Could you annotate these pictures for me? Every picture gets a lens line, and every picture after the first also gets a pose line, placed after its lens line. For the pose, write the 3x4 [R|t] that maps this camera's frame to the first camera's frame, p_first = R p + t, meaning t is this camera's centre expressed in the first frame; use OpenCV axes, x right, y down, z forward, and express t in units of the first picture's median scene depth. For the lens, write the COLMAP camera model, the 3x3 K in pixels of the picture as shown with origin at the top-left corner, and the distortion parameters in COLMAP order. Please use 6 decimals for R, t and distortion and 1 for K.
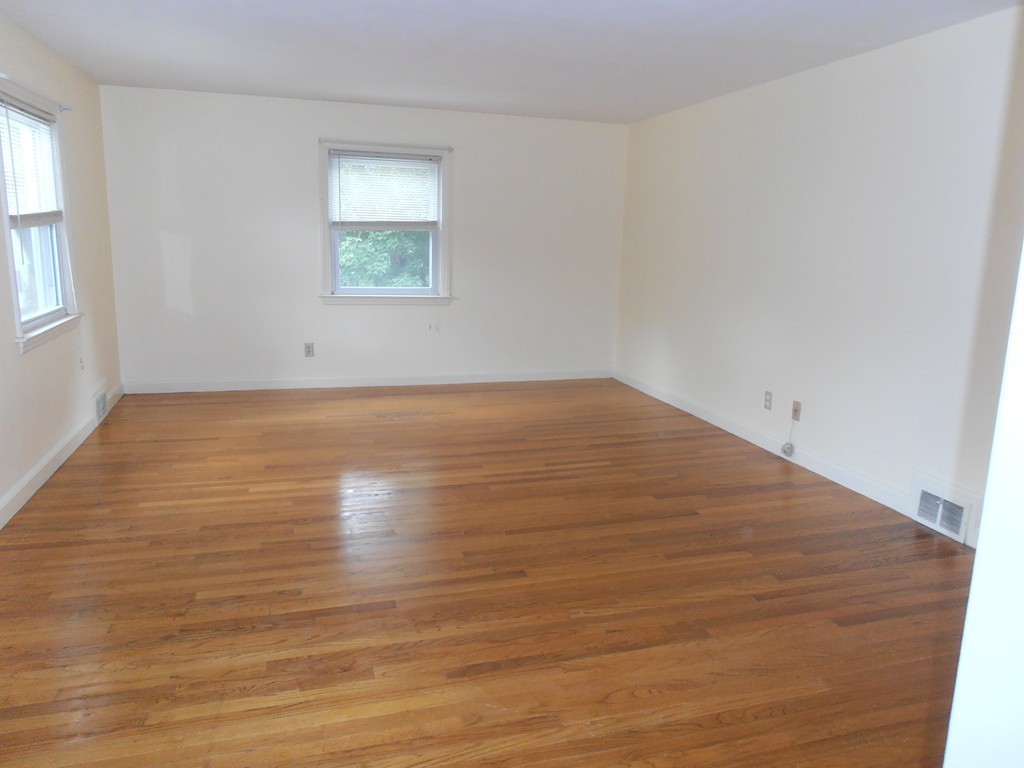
lens RADIAL K [[731.3, 0, 512.0], [0, 731.3, 384.0], [0, 0, 1]] dist [0.005404, -0.002394]
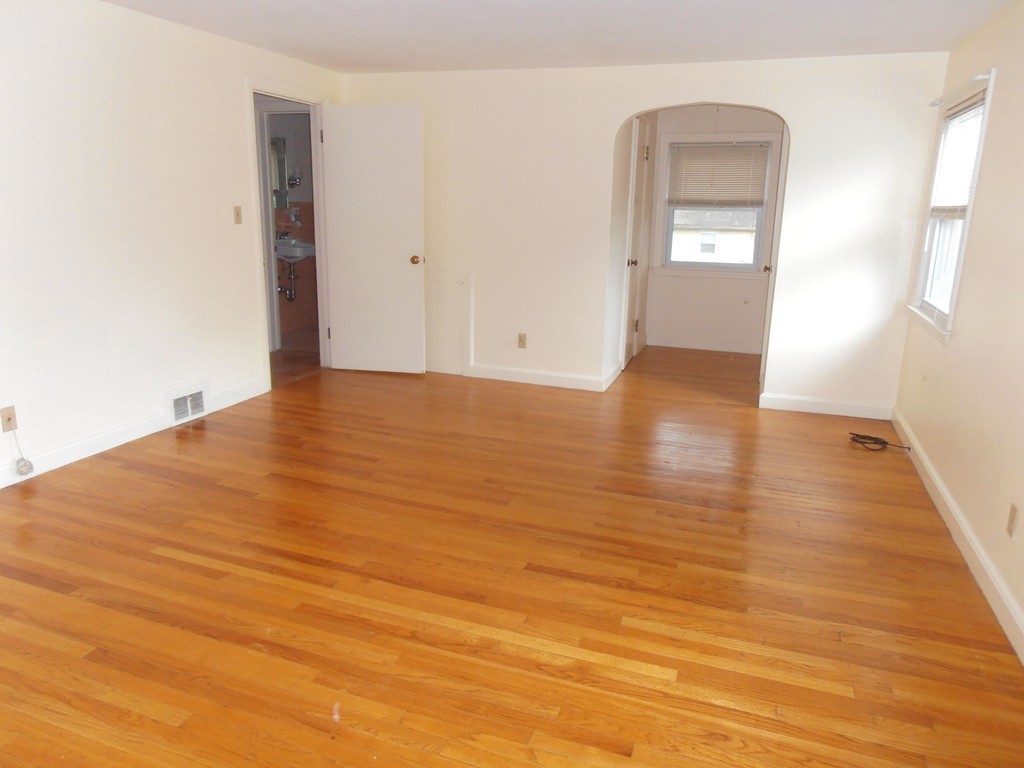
lens RADIAL K [[731.3, 0, 512.0], [0, 731.3, 384.0], [0, 0, 1]] dist [0.005404, -0.002394]
pose [[-0.808747, -0.186362, 0.557852, -0.587226], [0.075926, 0.907457, 0.413229, -0.347024], [-0.583236, 0.376553, -0.719753, 1.545488]]
